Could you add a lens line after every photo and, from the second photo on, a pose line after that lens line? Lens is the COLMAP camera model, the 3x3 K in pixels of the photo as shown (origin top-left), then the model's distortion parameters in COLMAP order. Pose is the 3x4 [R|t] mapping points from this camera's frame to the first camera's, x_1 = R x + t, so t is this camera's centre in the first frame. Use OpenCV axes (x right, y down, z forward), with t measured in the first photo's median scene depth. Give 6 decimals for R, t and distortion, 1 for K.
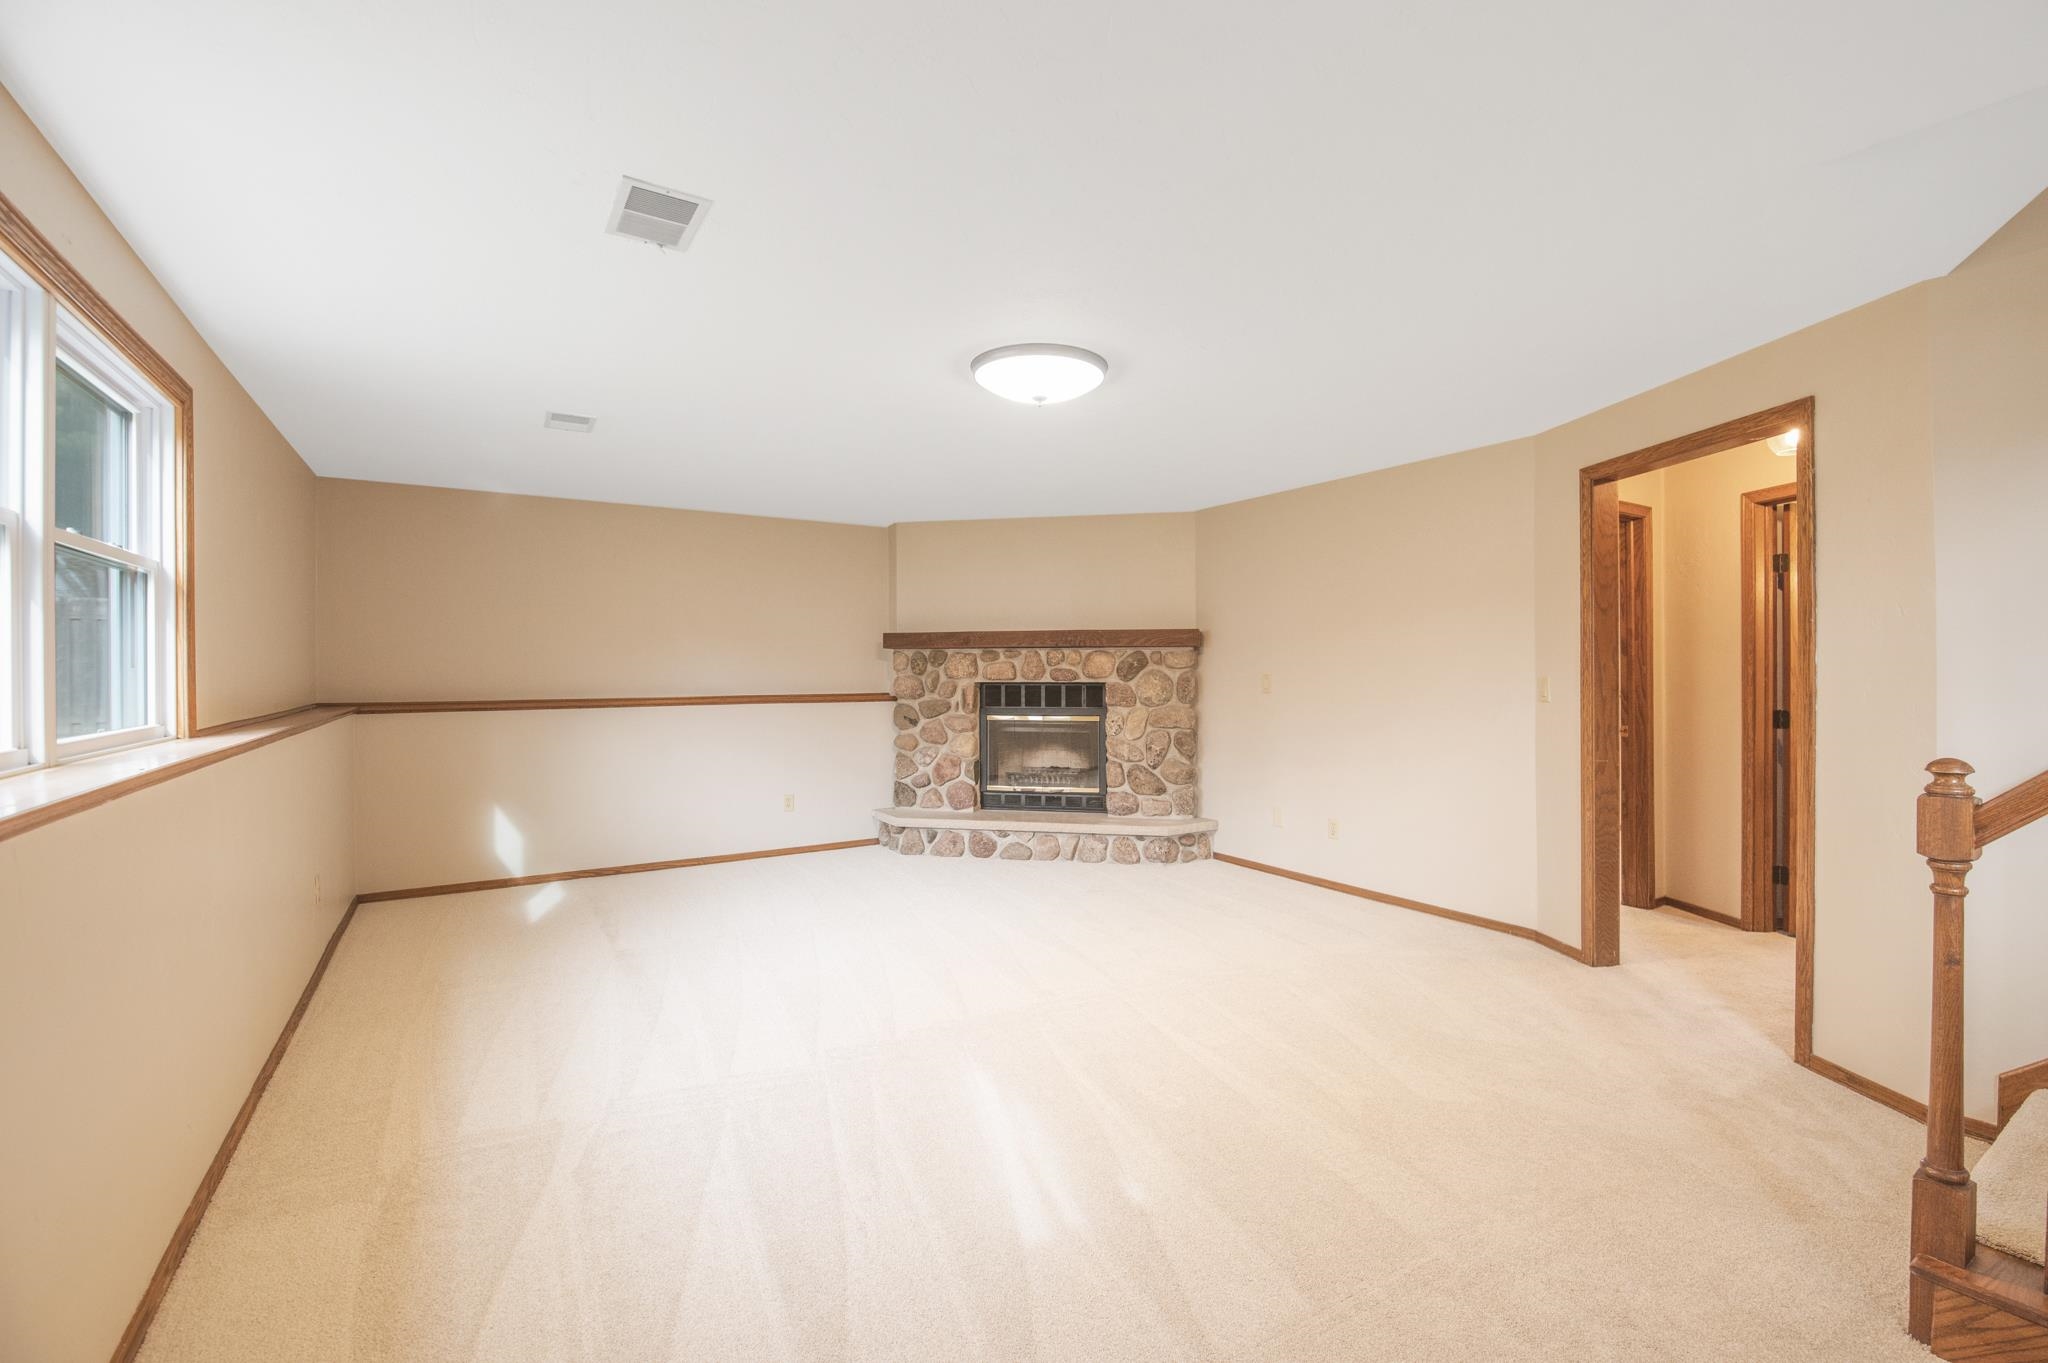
lens RADIAL K [[891.3, 0, 1024.9], [0, 891.3, 672.0], [0, 0, 1]] dist [-0.000757, -0.000366]
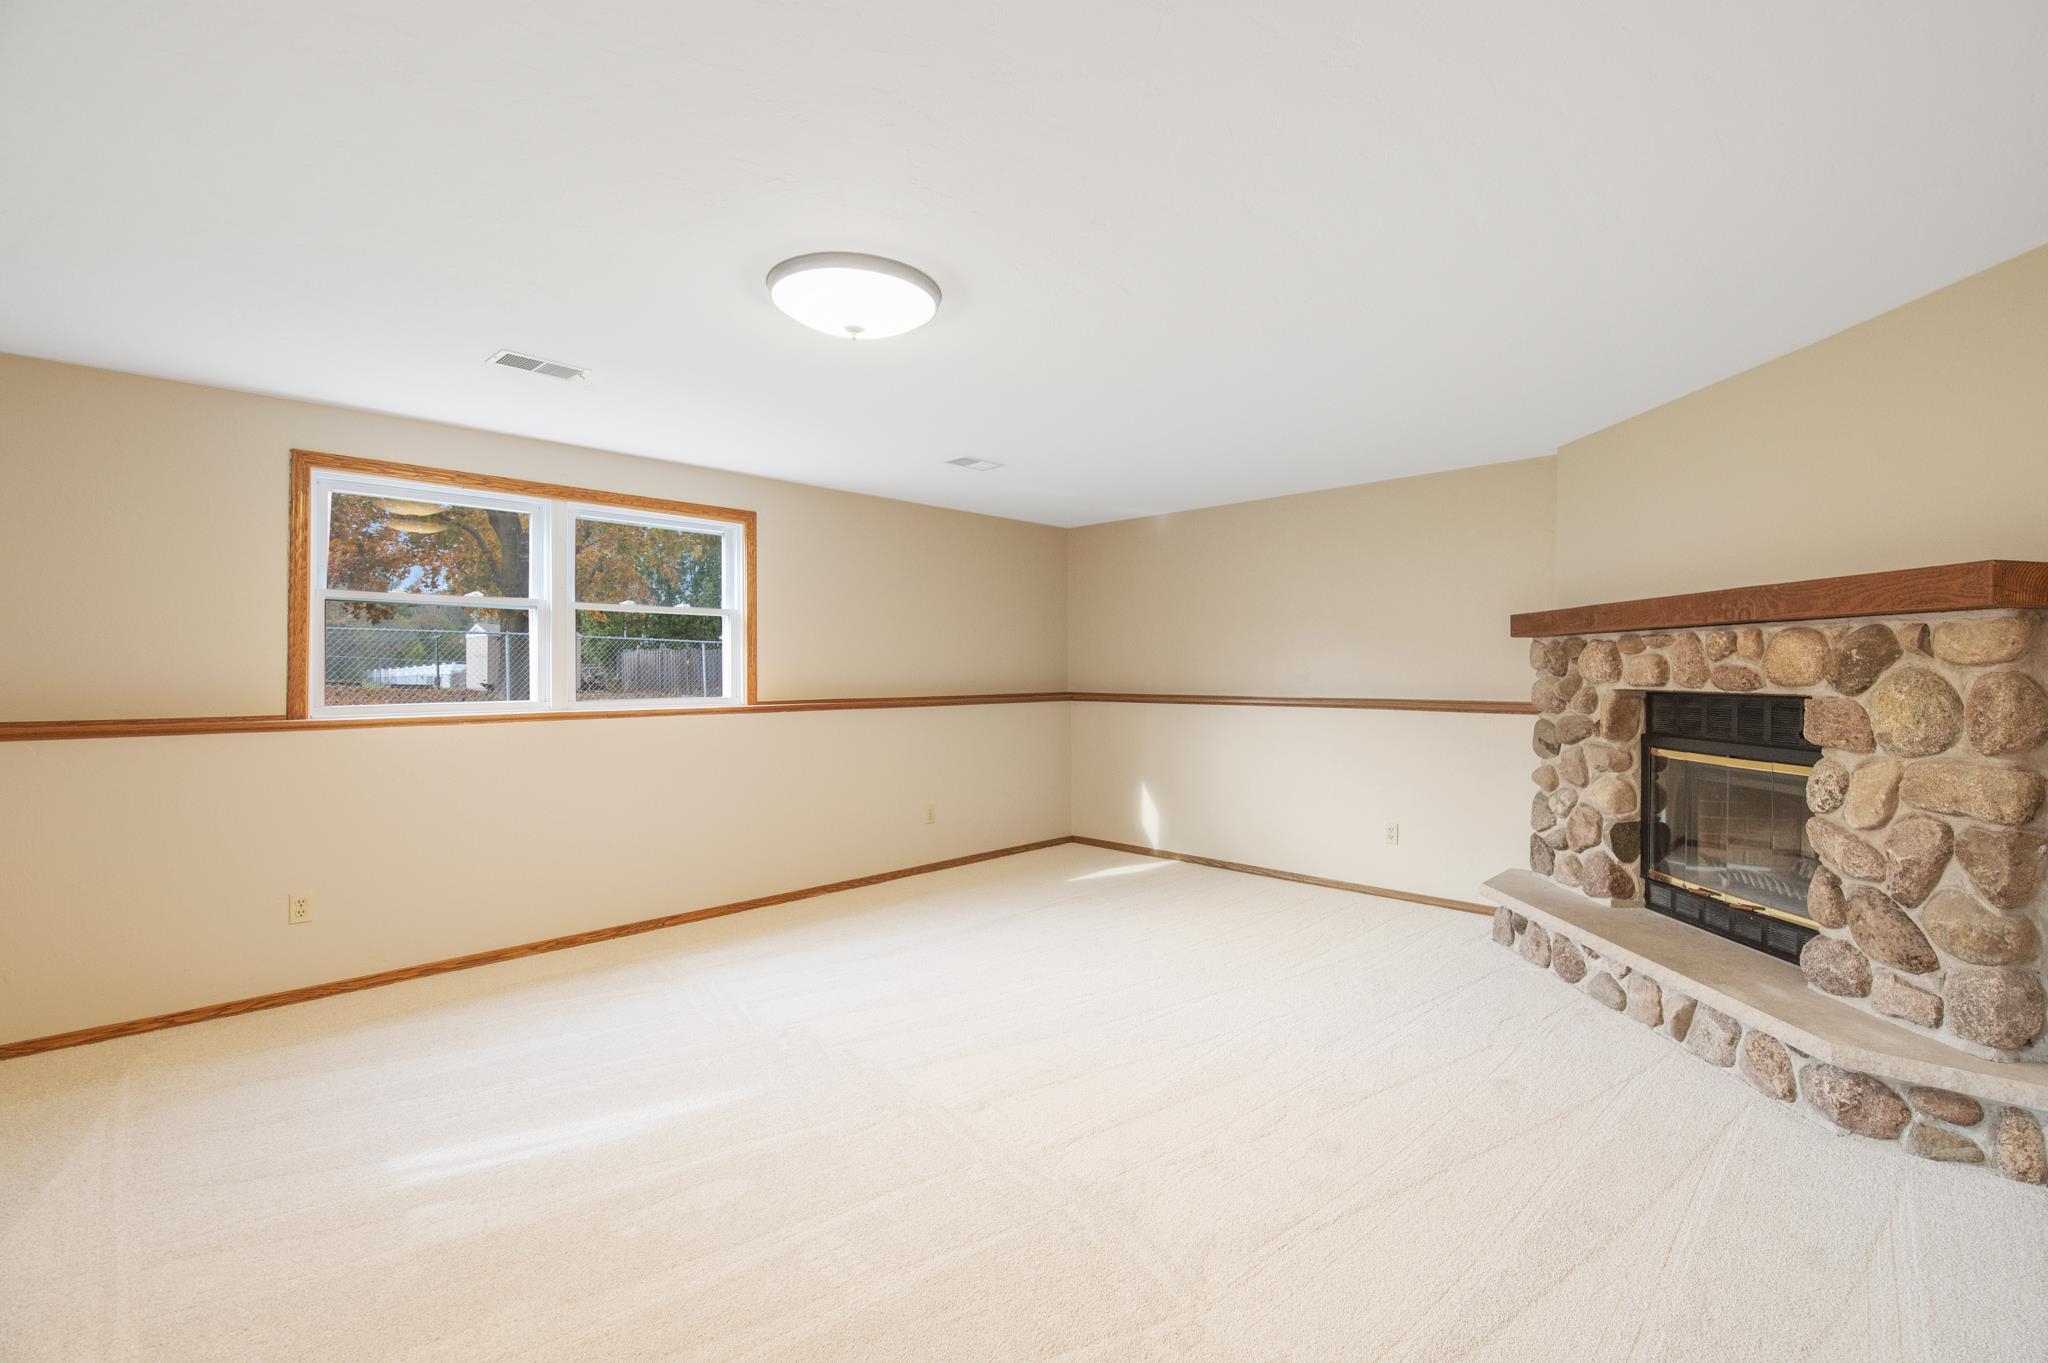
lens RADIAL K [[891.3, 0, 1024.9], [0, 891.3, 672.0], [0, 0, 1]] dist [-0.000757, -0.000366]
pose [[0.257206, 0.005023, -0.966344, 0.432286], [-0.005520, 0.999978, 0.003728, -0.000063], [0.966341, 0.004375, 0.257228, 0.485195]]
